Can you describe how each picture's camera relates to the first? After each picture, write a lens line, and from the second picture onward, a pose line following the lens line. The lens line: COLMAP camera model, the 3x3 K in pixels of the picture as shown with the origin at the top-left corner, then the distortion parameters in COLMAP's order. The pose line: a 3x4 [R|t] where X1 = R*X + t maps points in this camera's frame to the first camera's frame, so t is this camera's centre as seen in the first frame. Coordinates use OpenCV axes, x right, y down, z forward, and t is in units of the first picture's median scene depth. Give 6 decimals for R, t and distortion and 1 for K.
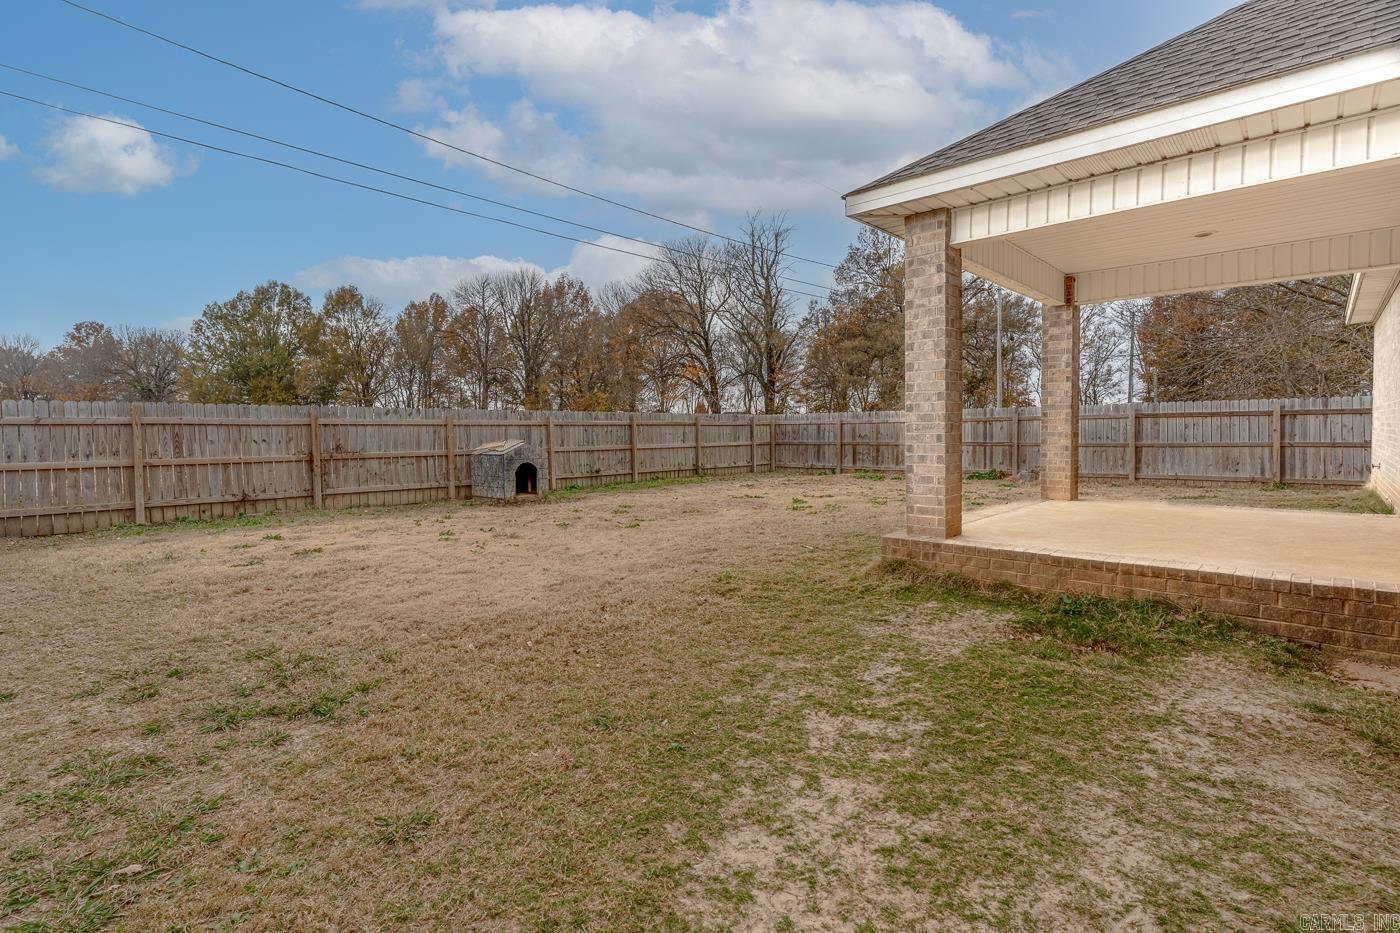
lens RADIAL K [[675.5, 0, 703.4], [0, 675.5, 445.2], [0, 0, 1]] dist [0.003279, 0.000191]
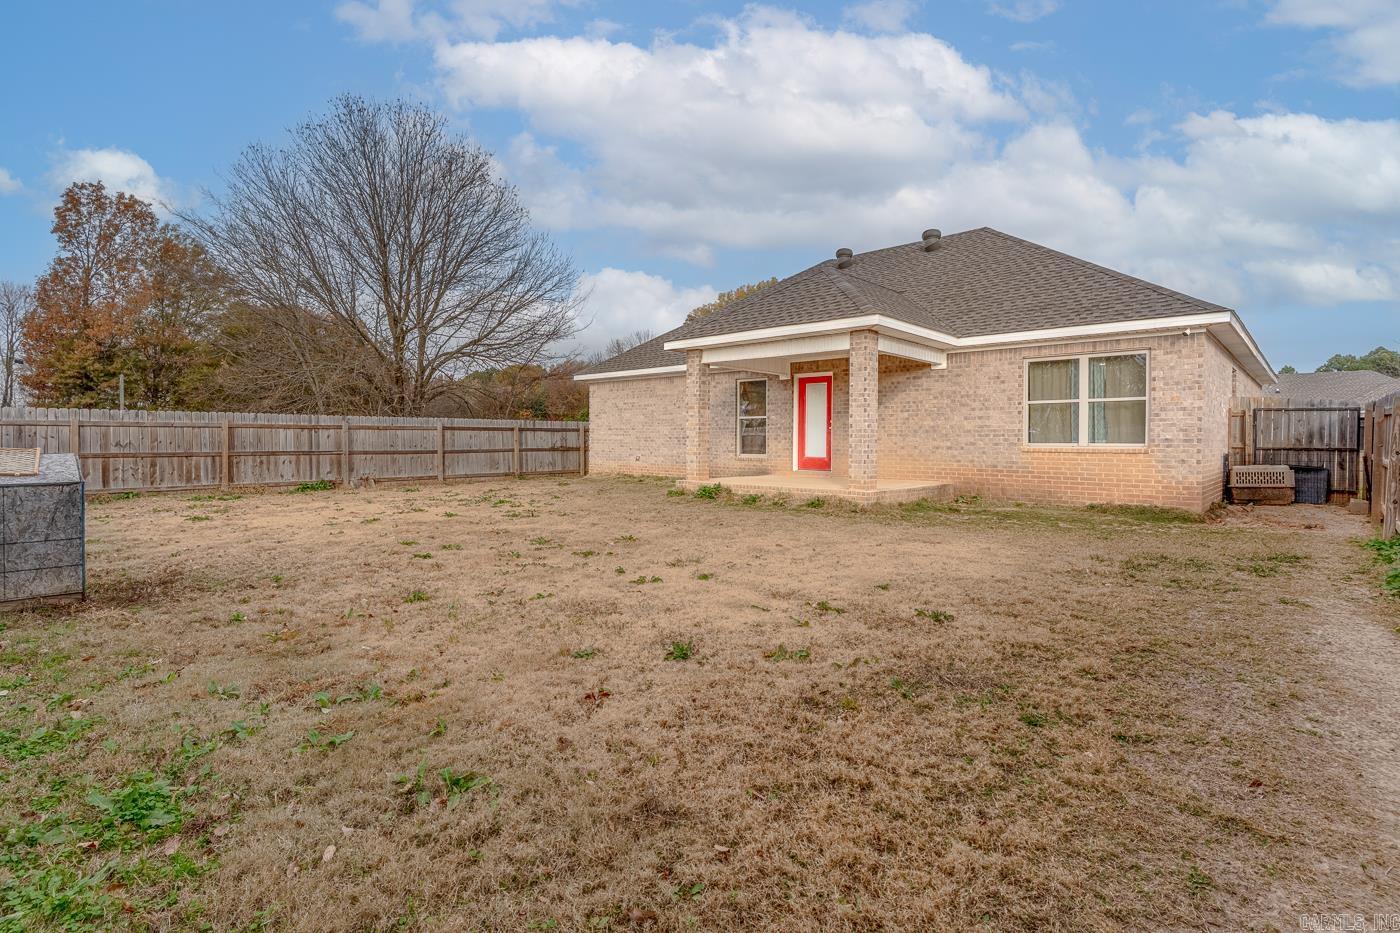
lens RADIAL K [[675.5, 0, 703.4], [0, 675.5, 445.2], [0, 0, 1]] dist [0.003279, 0.000191]
pose [[-0.003608, -0.002375, 0.999991, -0.651133], [0.014023, 0.999899, 0.002426, -0.009143], [-0.999895, 0.014032, -0.003574, 0.569657]]
